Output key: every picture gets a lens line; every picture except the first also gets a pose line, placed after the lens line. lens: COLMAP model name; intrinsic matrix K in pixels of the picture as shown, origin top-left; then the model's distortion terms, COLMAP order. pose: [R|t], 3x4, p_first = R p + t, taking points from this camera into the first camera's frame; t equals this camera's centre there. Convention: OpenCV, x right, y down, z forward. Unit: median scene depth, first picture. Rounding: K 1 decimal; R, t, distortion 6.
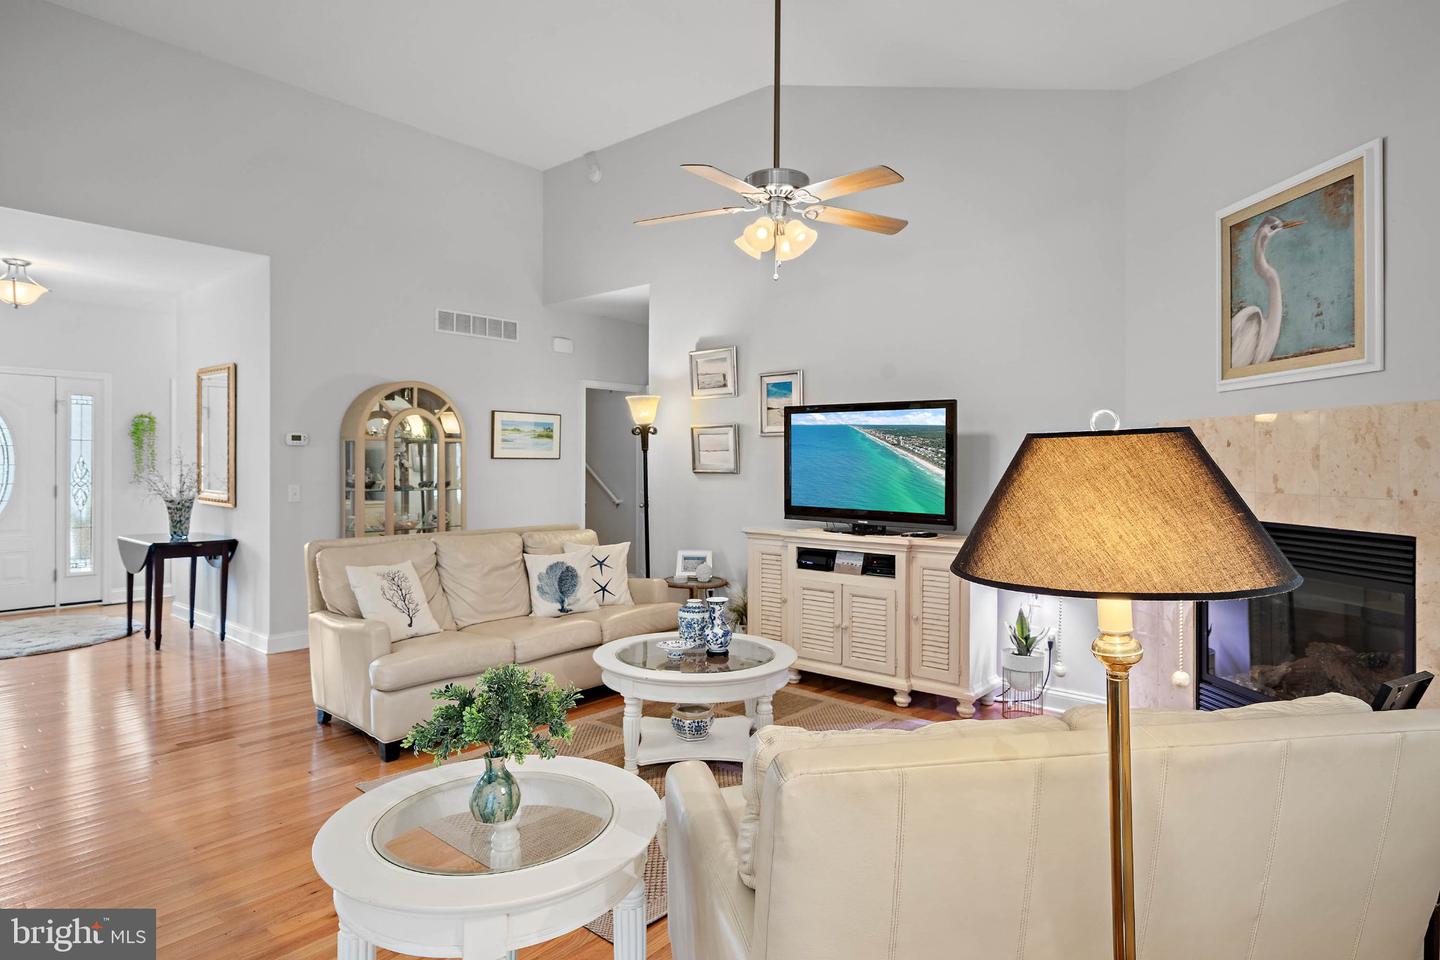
lens RADIAL K [[769.9, 0, 720.0], [0, 769.9, 480.0], [0, 0, 1]] dist [-0.000048, -0.000854]
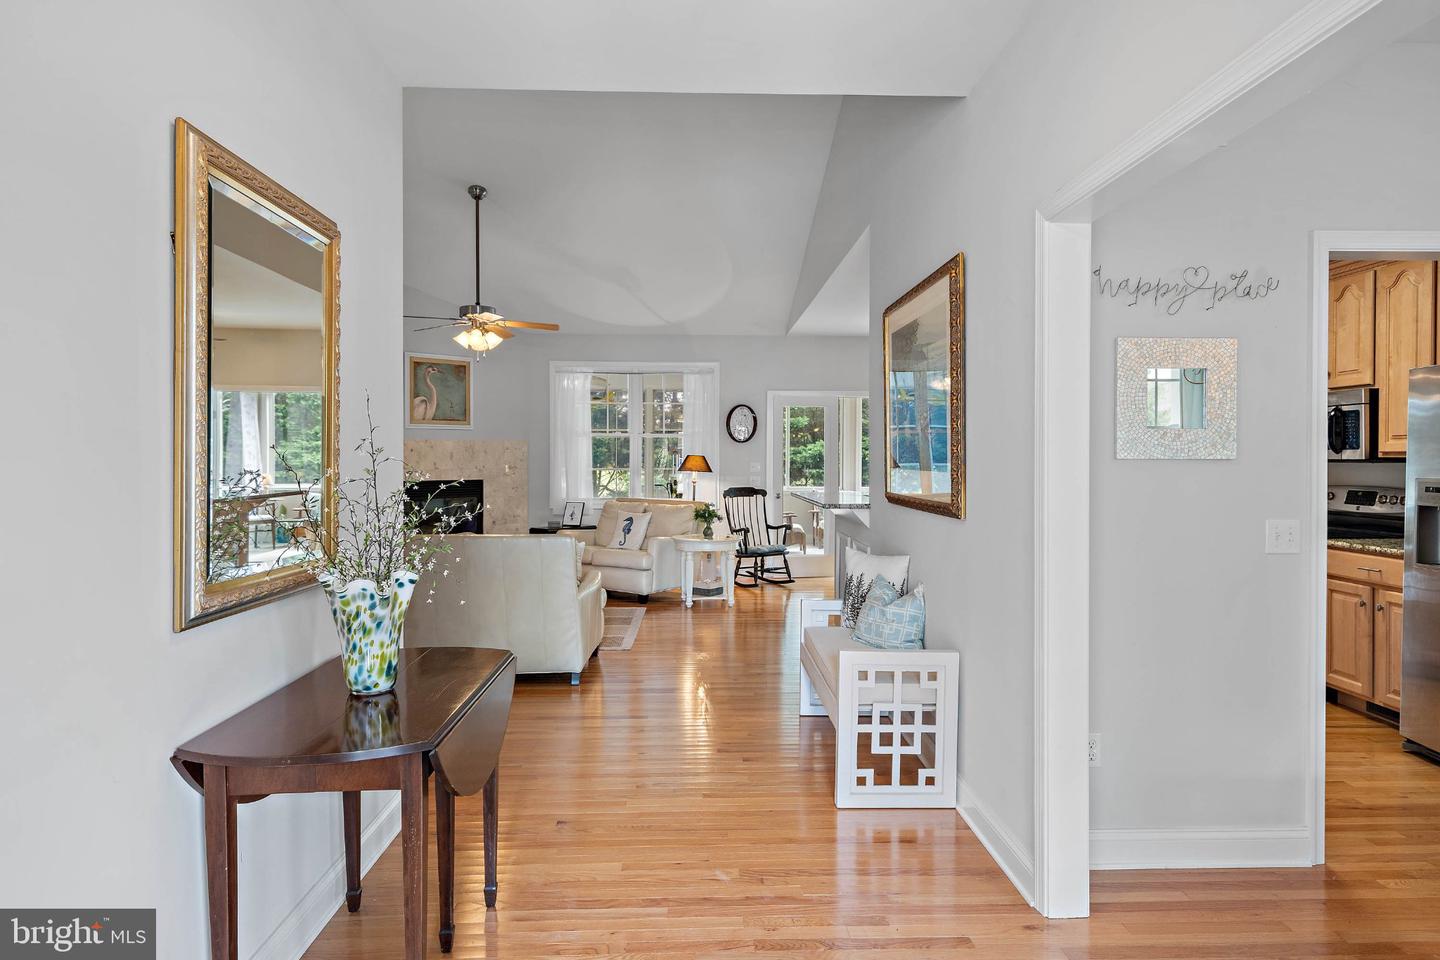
lens RADIAL K [[858.3, 0, 721.9], [0, 858.3, 457.7], [0, 0, 1]] dist [0.000700, 0.000134]
pose [[-0.679770, -0.002670, 0.733420, -1.973277], [0.012781, 0.999798, 0.015486, -0.052594], [-0.733314, 0.019901, -0.679599, 2.111321]]
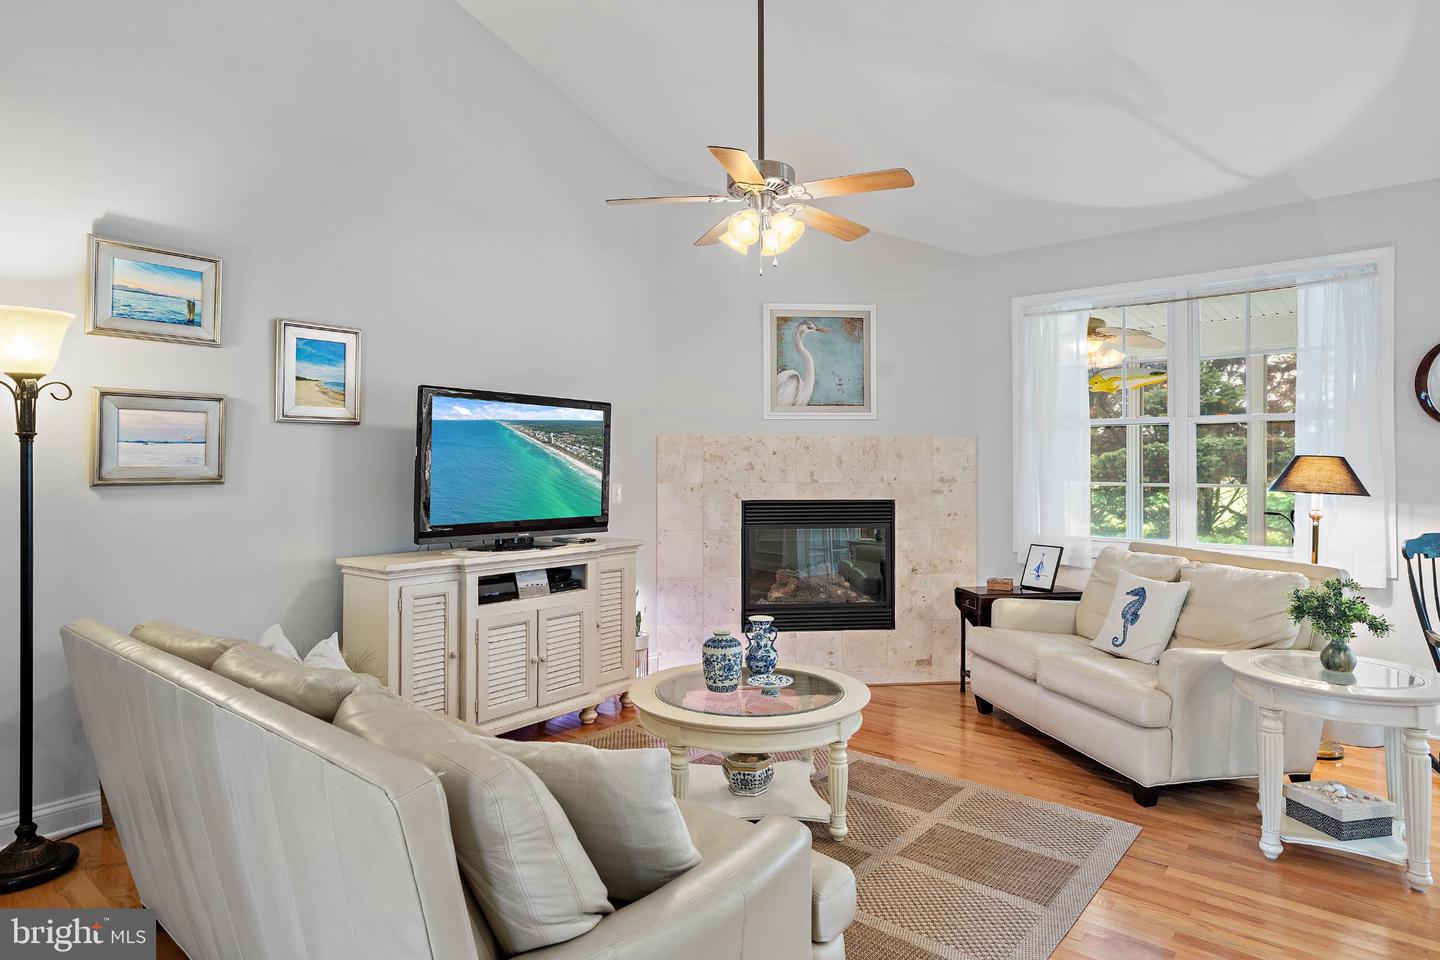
lens RADIAL K [[816.5, 0, 721.5], [0, 816.5, 462.9], [0, 0, 1]] dist [0.017412, 0.000753]
pose [[-0.029291, 0.006069, 0.999553, -1.009567], [0.018465, 0.999814, -0.005530, -0.018602], [-0.999400, 0.018295, -0.029397, 1.154519]]
